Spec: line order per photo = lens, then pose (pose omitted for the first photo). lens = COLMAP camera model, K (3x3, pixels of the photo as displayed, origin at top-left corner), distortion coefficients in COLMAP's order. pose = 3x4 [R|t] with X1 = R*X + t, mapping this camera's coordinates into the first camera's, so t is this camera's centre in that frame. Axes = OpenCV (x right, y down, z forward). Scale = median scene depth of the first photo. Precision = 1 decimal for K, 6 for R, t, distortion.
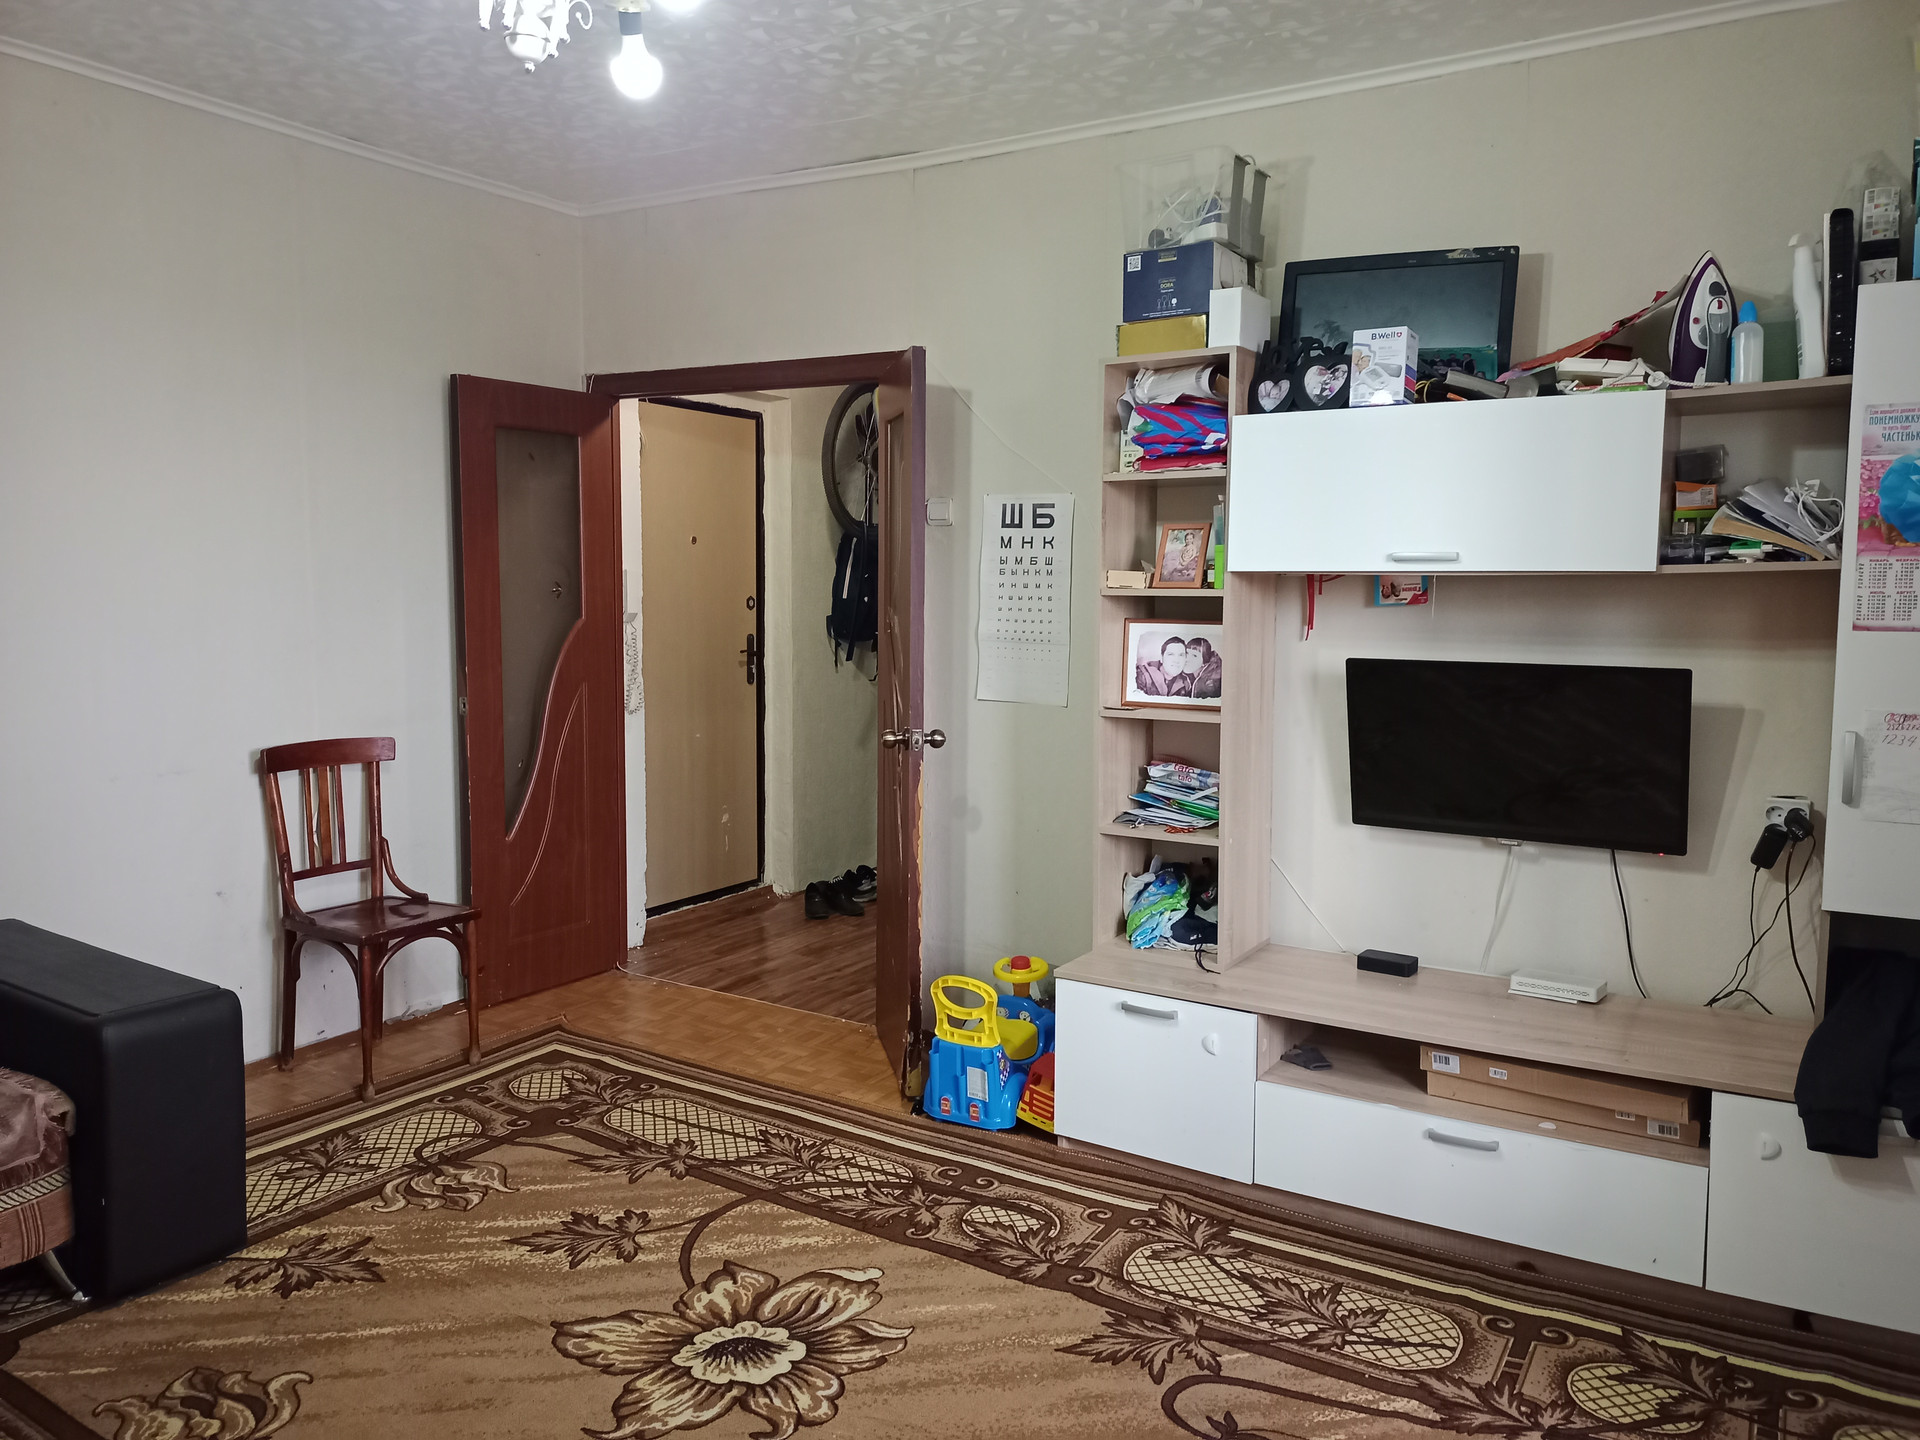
lens RADIAL K [[1399.6, 0, 944.6], [0, 1399.6, 714.4], [0, 0, 1]] dist [0.079305, -0.122527]
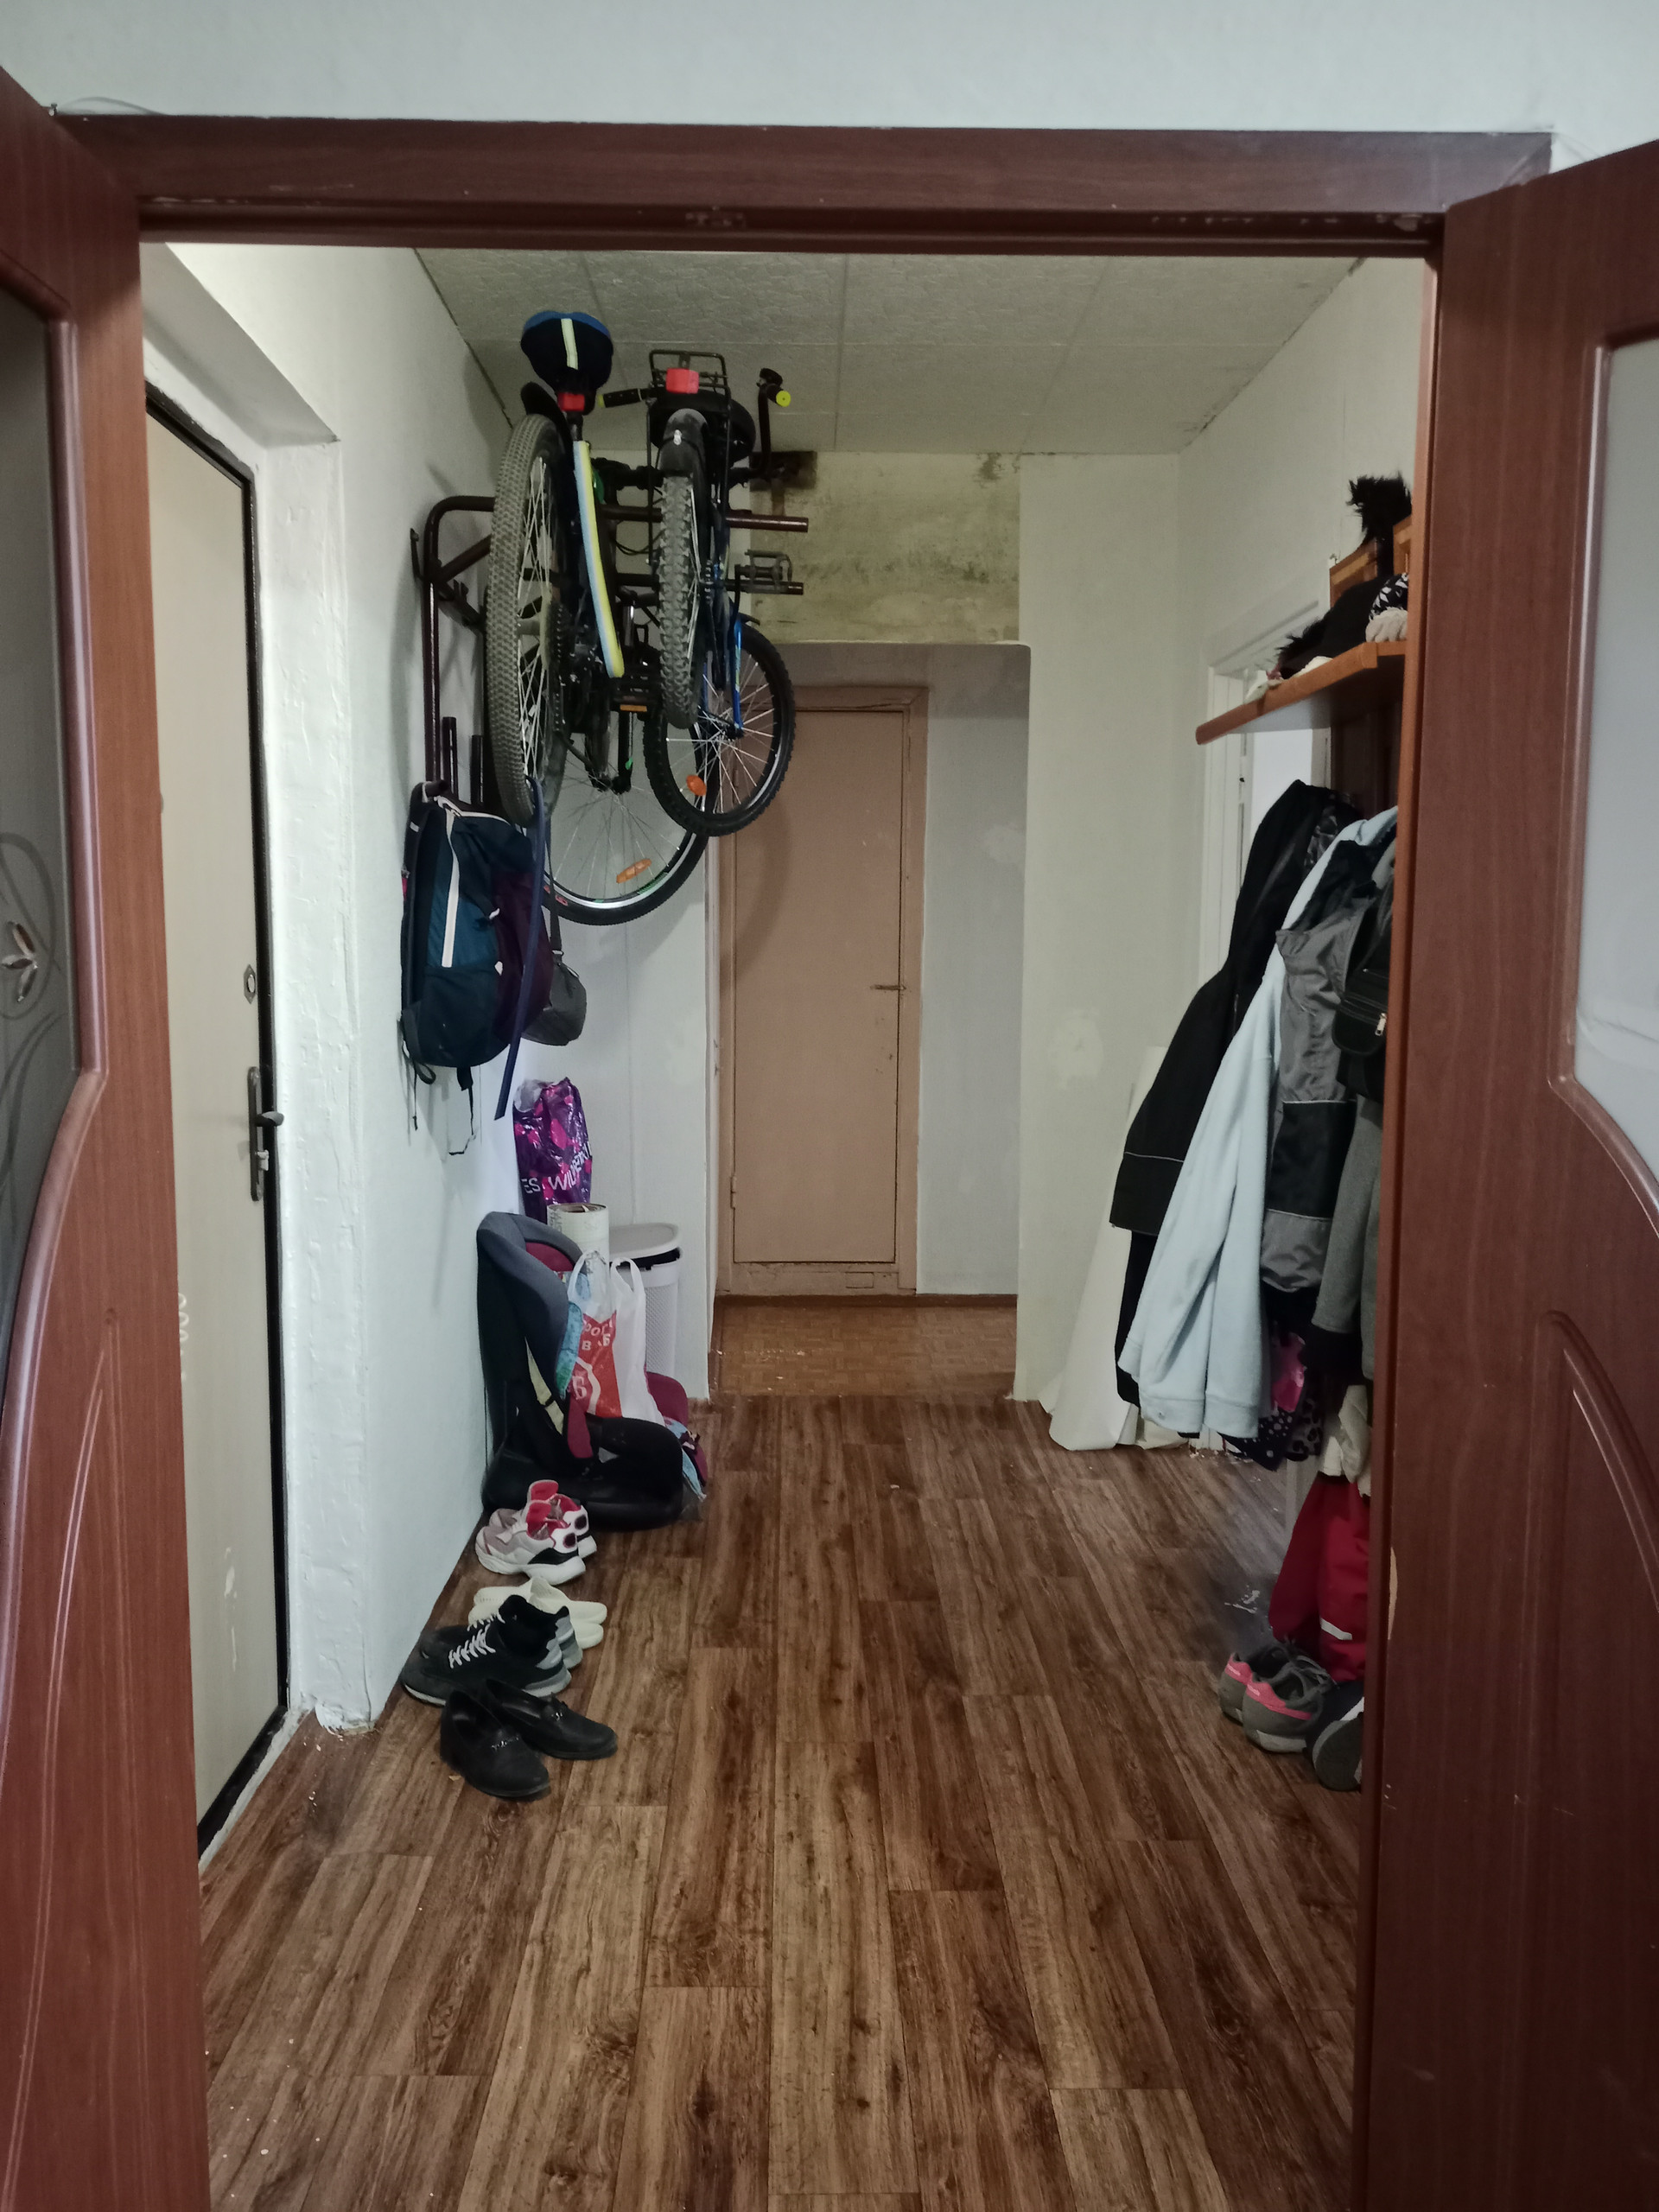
lens RADIAL K [[1589.8, 0, 829.5], [0, 1589.8, 1106.0], [0, 0, 1]] dist [0.050895, -0.049086]
pose [[0.828028, -0.065983, 0.556790, -0.417026], [0.059273, 0.997788, 0.030096, -0.086370], [-0.557544, 0.008082, 0.830108, 0.949863]]
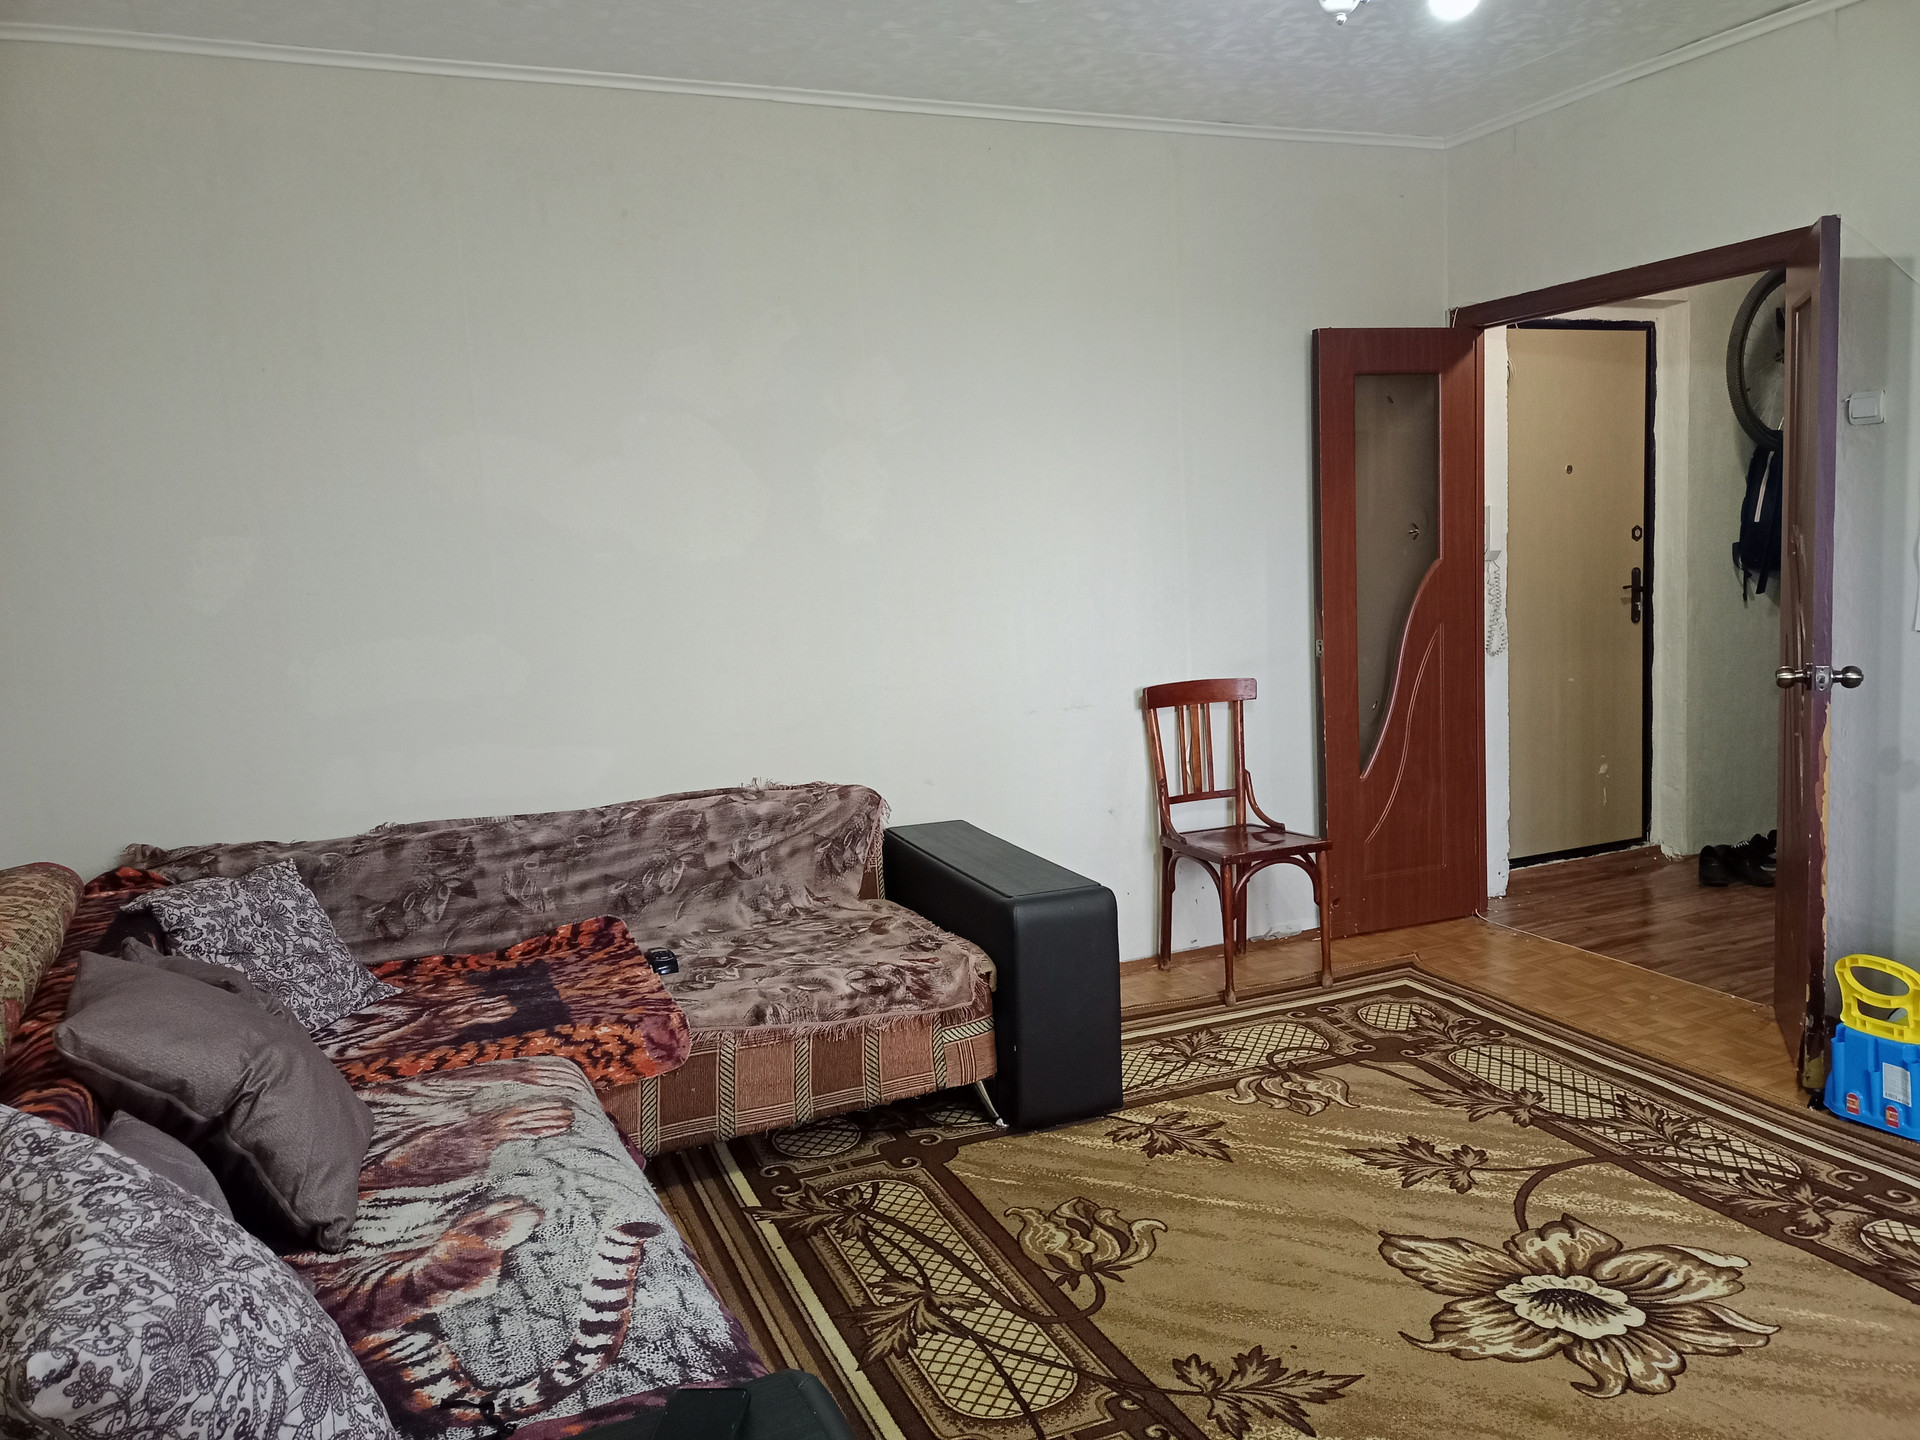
lens RADIAL K [[1399.6, 0, 944.6], [0, 1399.6, 714.4], [0, 0, 1]] dist [0.079305, -0.122527]
pose [[0.817809, 0.014739, -0.575301, 0.041666], [0.004092, 0.999498, 0.031424, 0.011631], [0.575475, -0.028053, 0.817338, -0.019109]]
